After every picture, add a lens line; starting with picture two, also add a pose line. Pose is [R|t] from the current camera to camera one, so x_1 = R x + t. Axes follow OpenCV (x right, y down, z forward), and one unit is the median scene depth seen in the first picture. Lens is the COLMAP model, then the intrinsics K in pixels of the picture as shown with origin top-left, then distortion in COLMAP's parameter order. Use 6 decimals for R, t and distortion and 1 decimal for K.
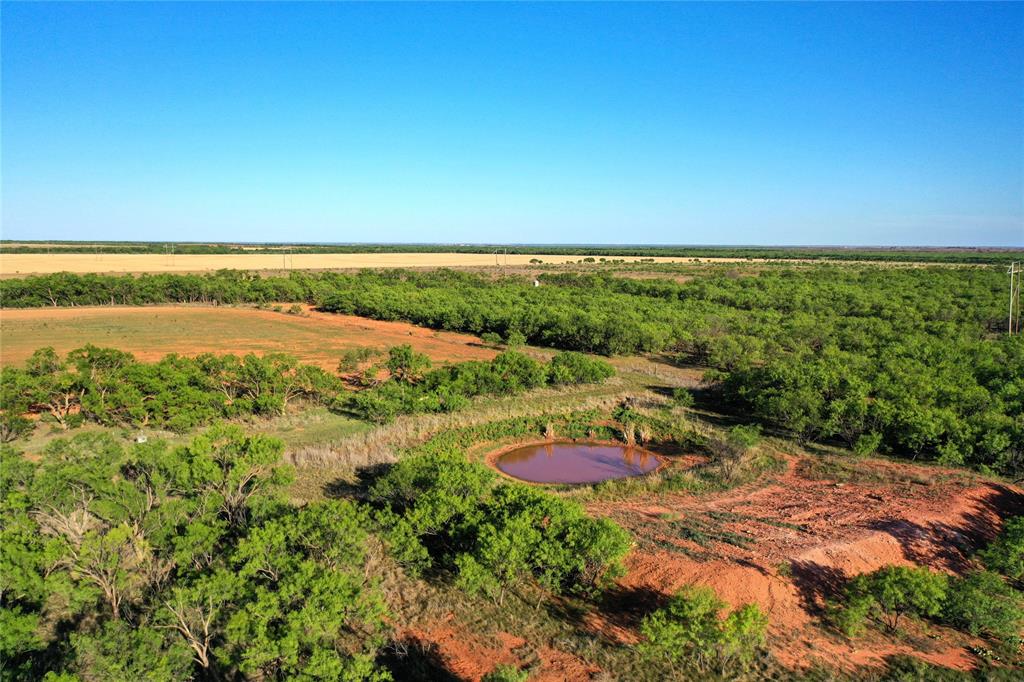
lens RADIAL K [[809.0, 0, 512.3], [0, 809.0, 341.1], [0, 0, 1]] dist [-0.009324, 0.008569]
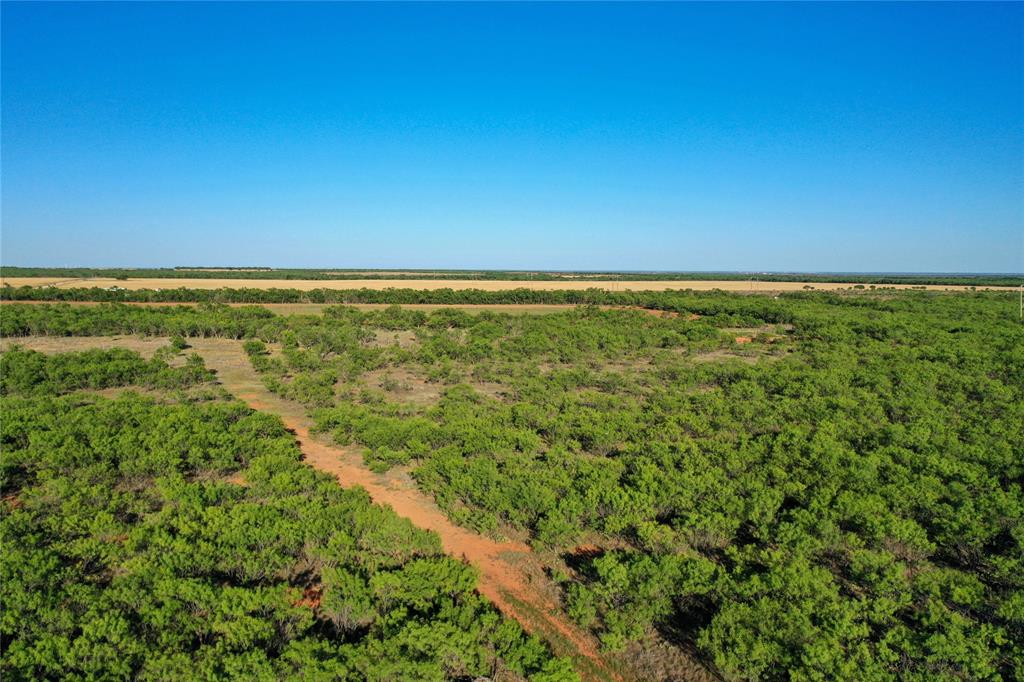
lens RADIAL K [[809.0, 0, 508.2], [0, 809.0, 340.4], [0, 0, 1]] dist [-0.009324, 0.008569]
pose [[0.930875, 0.032092, -0.363925, 0.131751], [-0.044827, 0.998641, -0.026599, 0.084055], [0.362577, 0.041073, 0.931048, -0.738297]]
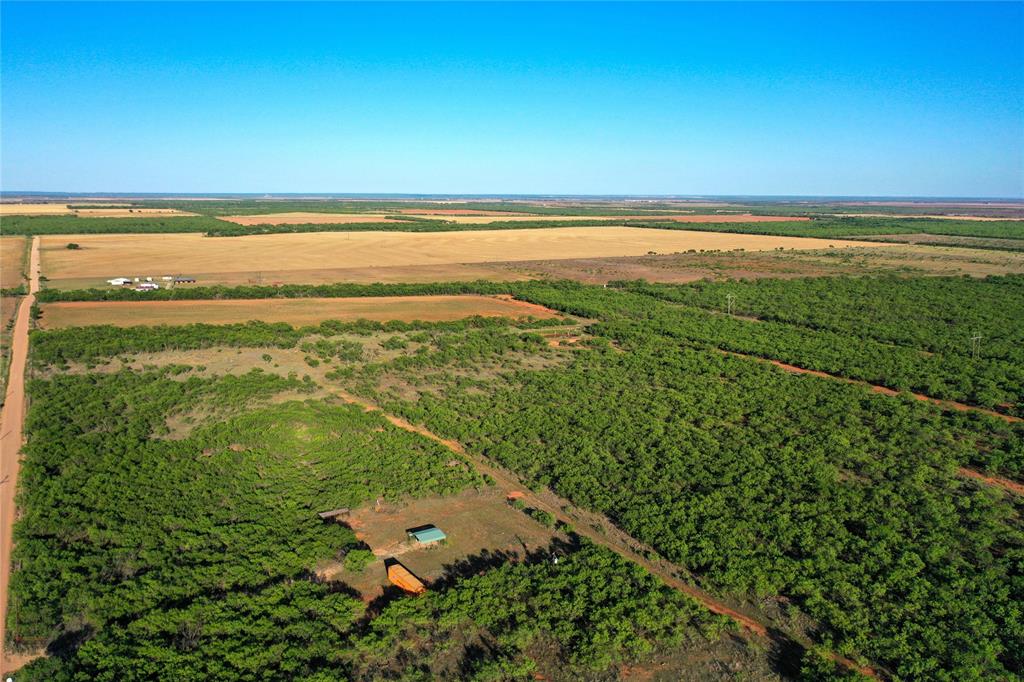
lens RADIAL K [[809.0, 0, 513.6], [0, 809.0, 341.8], [0, 0, 1]] dist [-0.009324, 0.008569]
pose [[0.972132, 0.038352, -0.231276, 0.349098], [-0.024548, 0.997757, 0.062275, -0.052543], [0.233146, -0.054862, 0.970893, -1.465325]]
